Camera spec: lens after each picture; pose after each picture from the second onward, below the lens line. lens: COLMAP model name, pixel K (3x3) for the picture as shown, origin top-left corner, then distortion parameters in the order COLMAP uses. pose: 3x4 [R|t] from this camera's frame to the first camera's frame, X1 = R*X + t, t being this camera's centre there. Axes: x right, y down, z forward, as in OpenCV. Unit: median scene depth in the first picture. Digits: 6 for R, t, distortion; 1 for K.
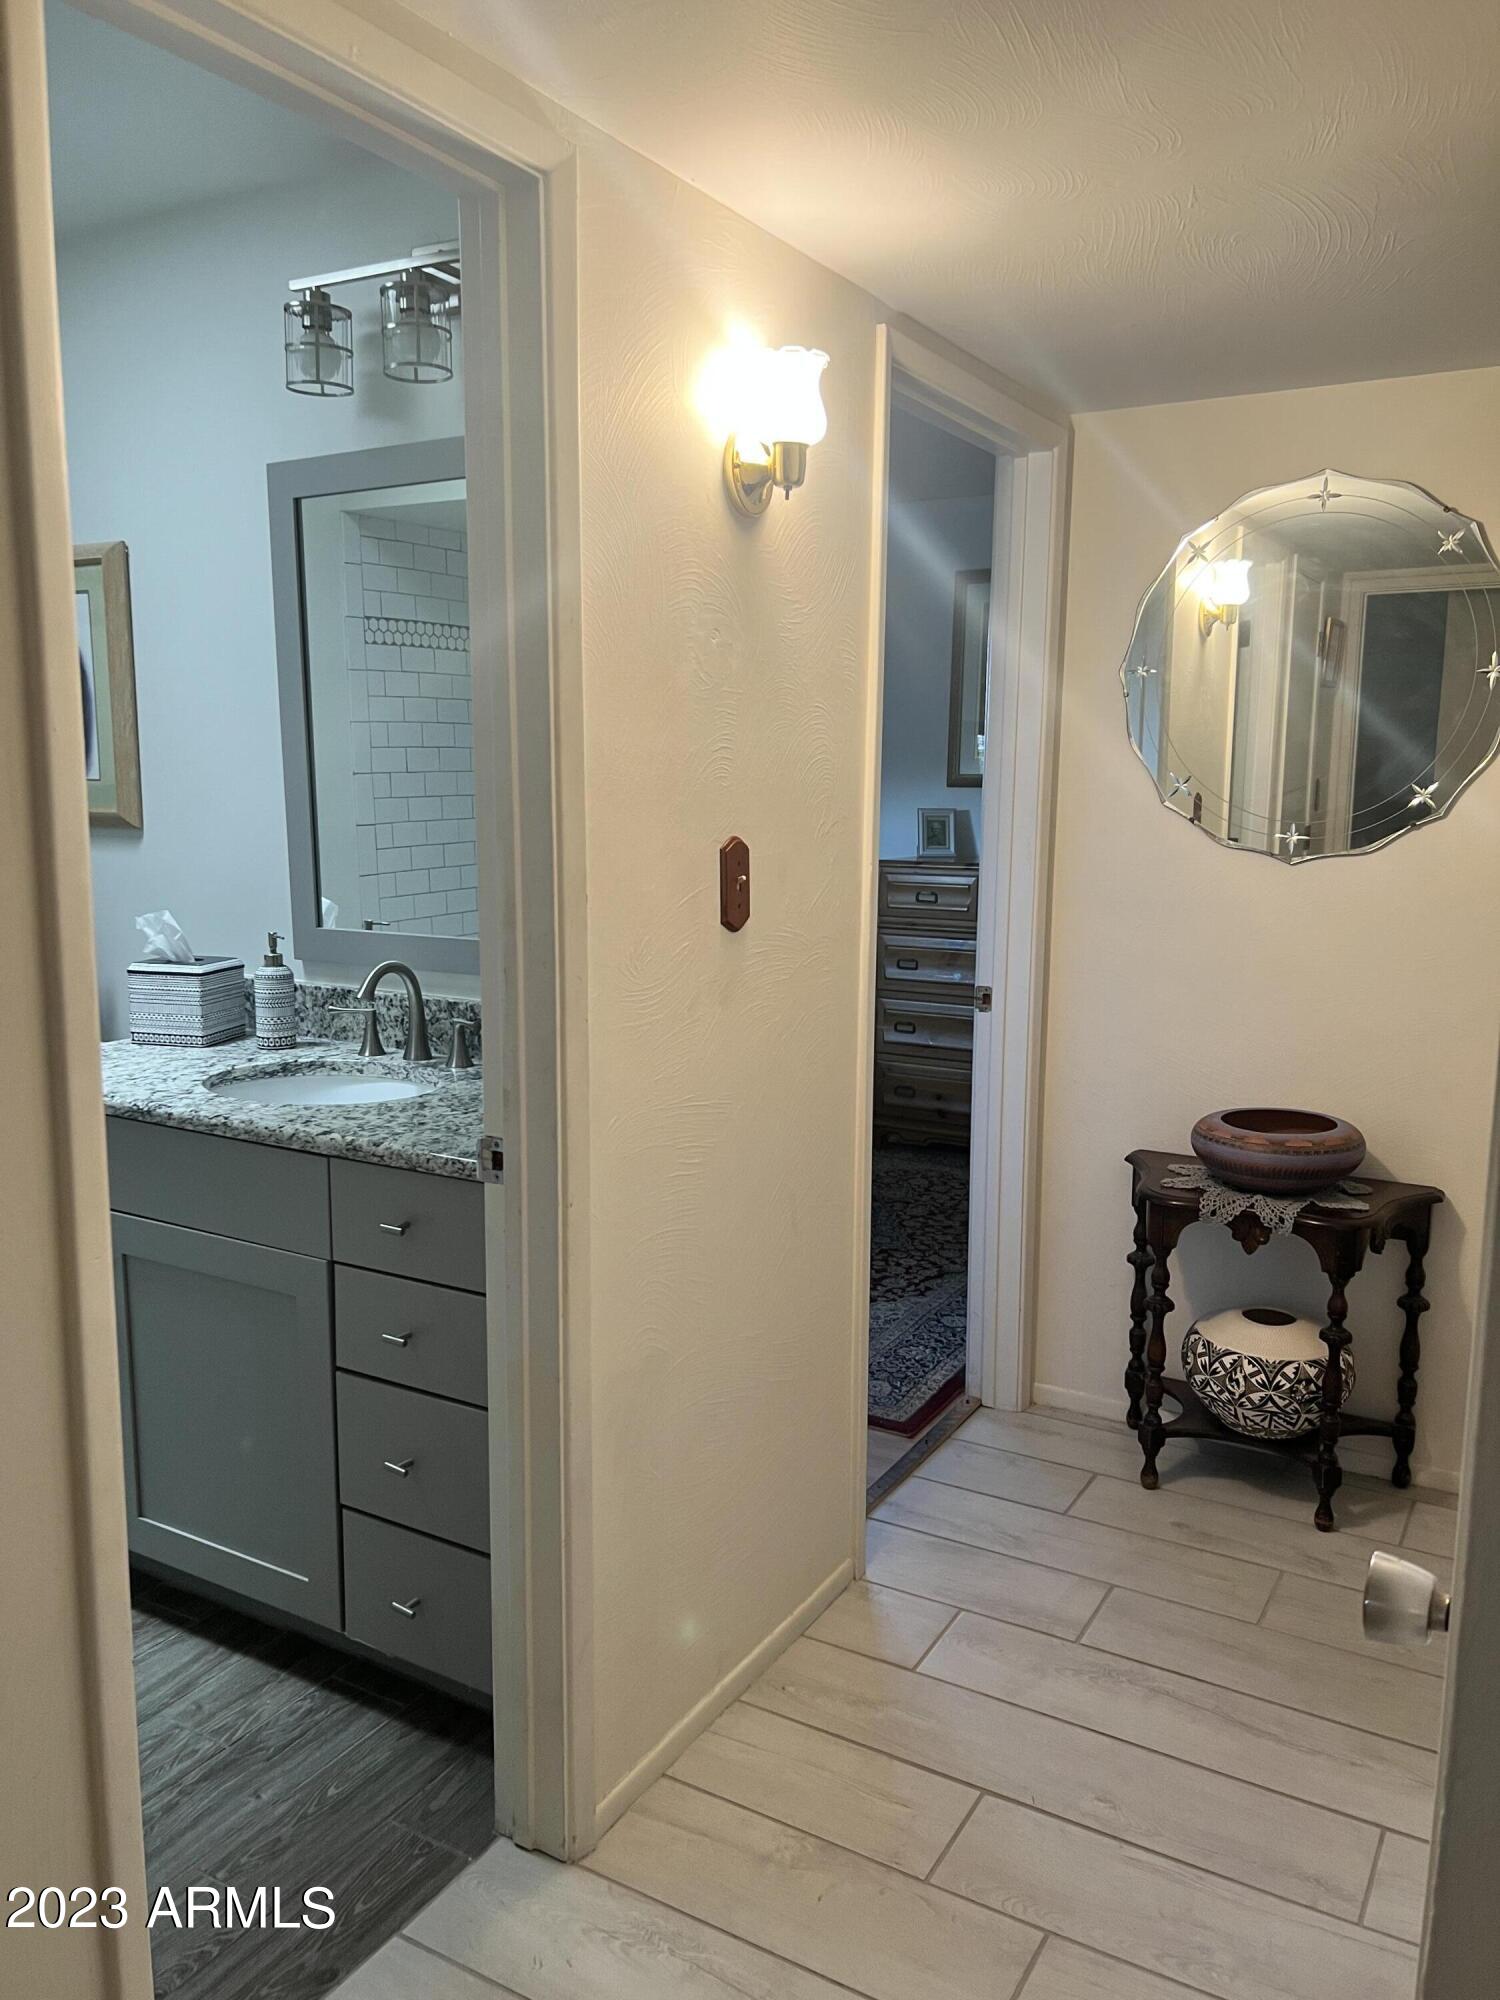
lens RADIAL K [[1518.2, 0, 727.9], [0, 1518.2, 1034.4], [0, 0, 1]] dist [0.059722, -0.067335]
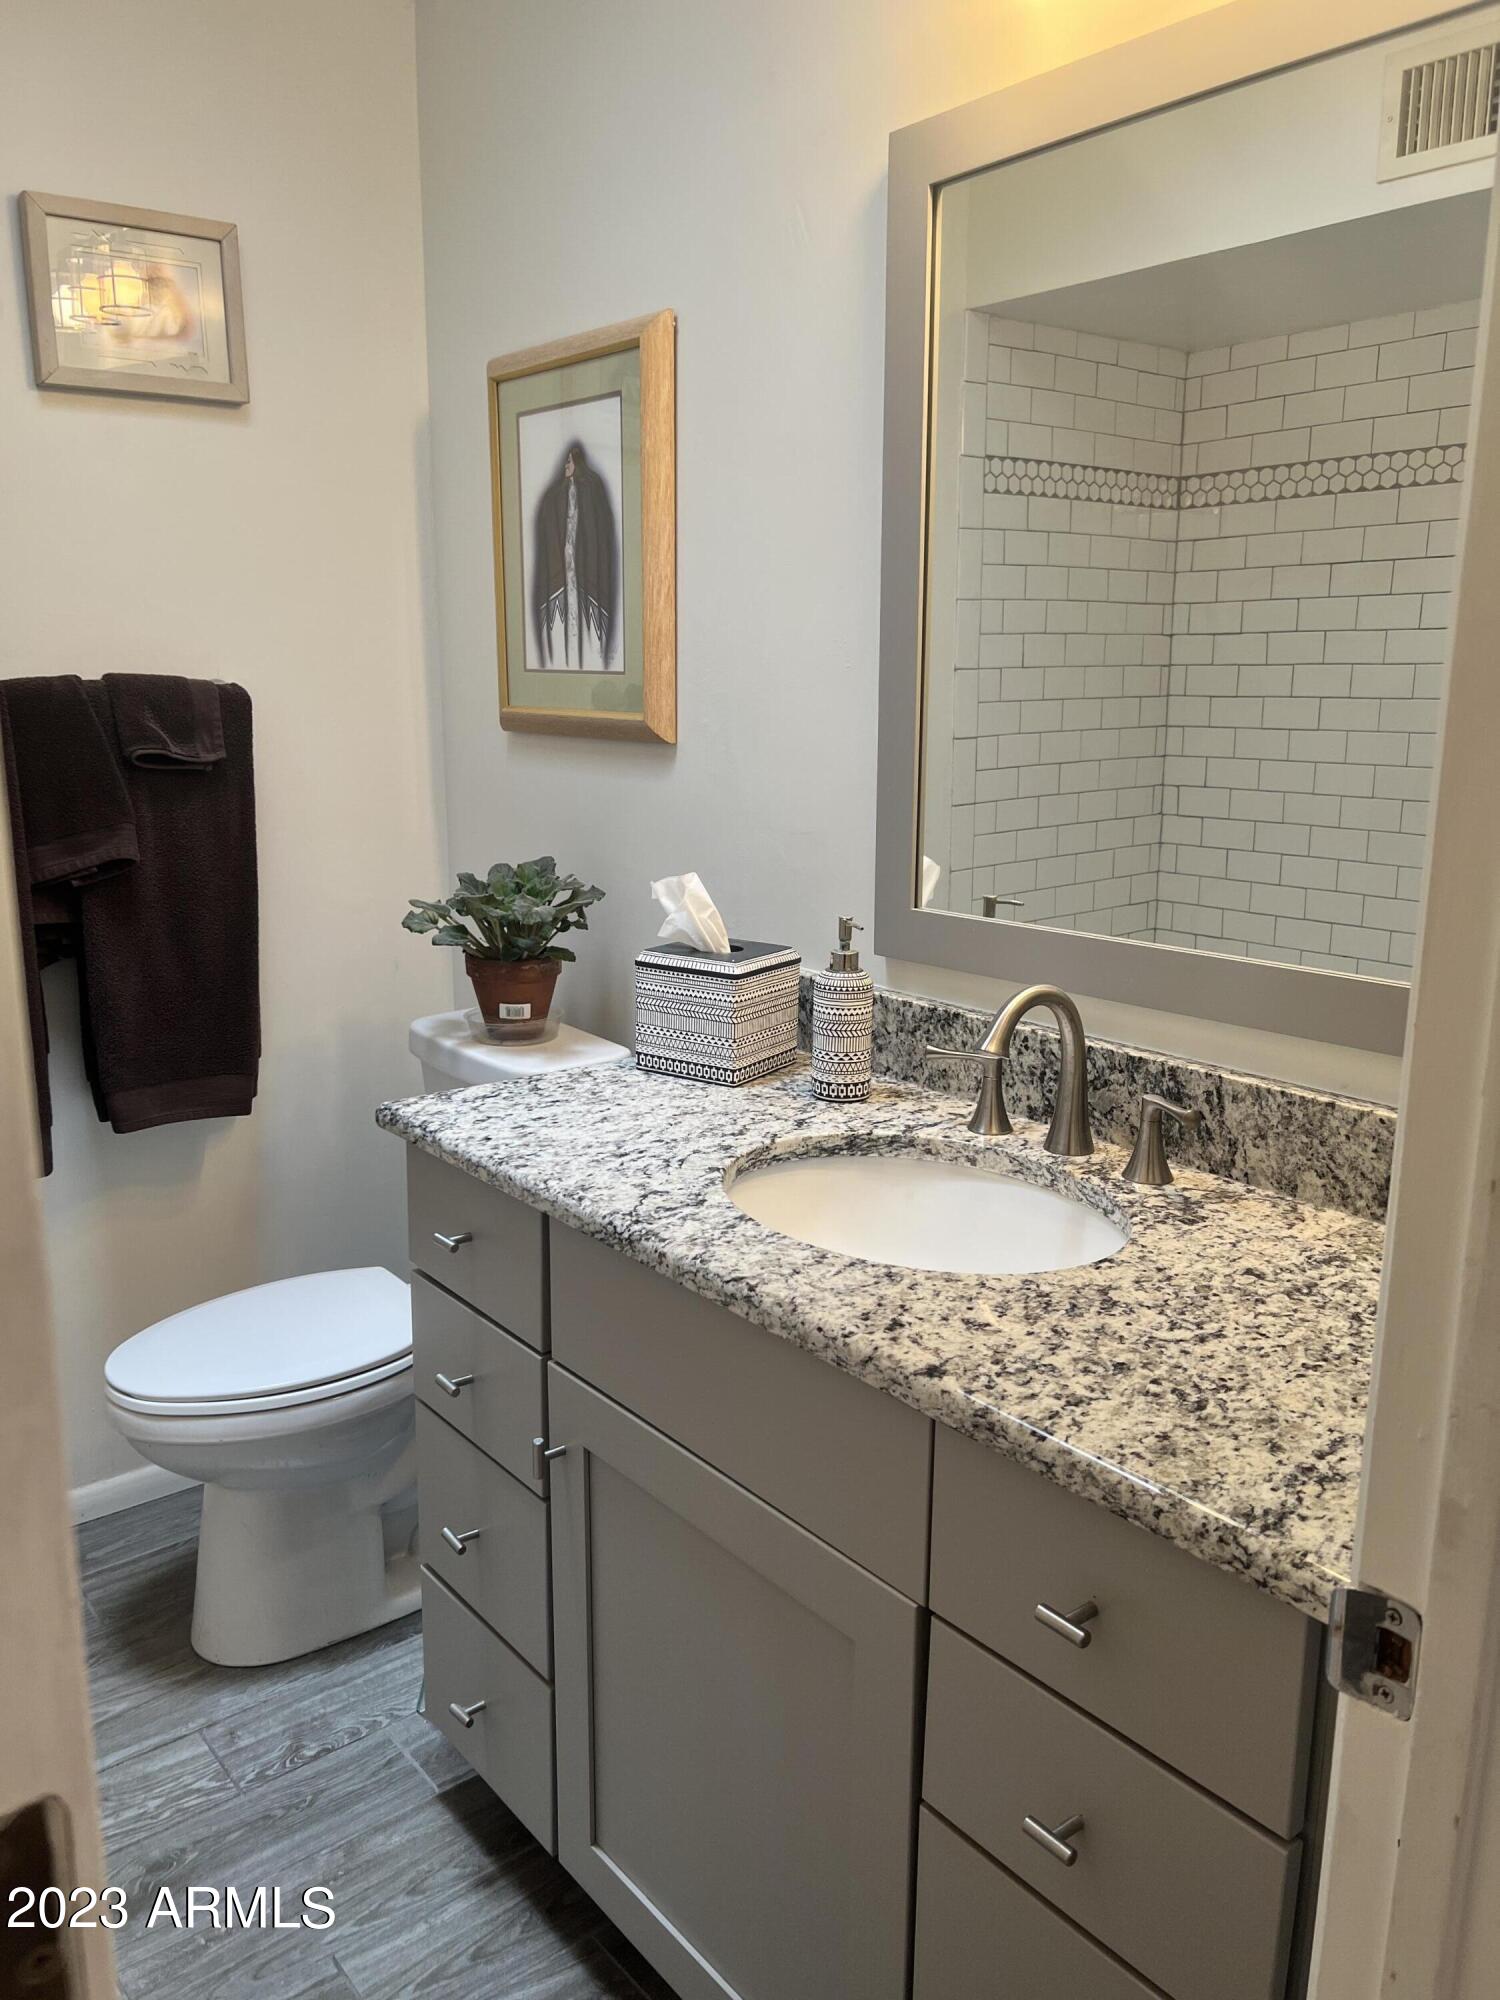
lens RADIAL K [[1518.2, 0, 742.2], [0, 1518.2, 997.1], [0, 0, 1]] dist [0.059722, -0.067335]
pose [[0.939855, 0.071476, -0.334013, -0.130006], [-0.058967, 0.997131, 0.047454, -0.062862], [0.336446, -0.024904, 0.941373, 0.404357]]
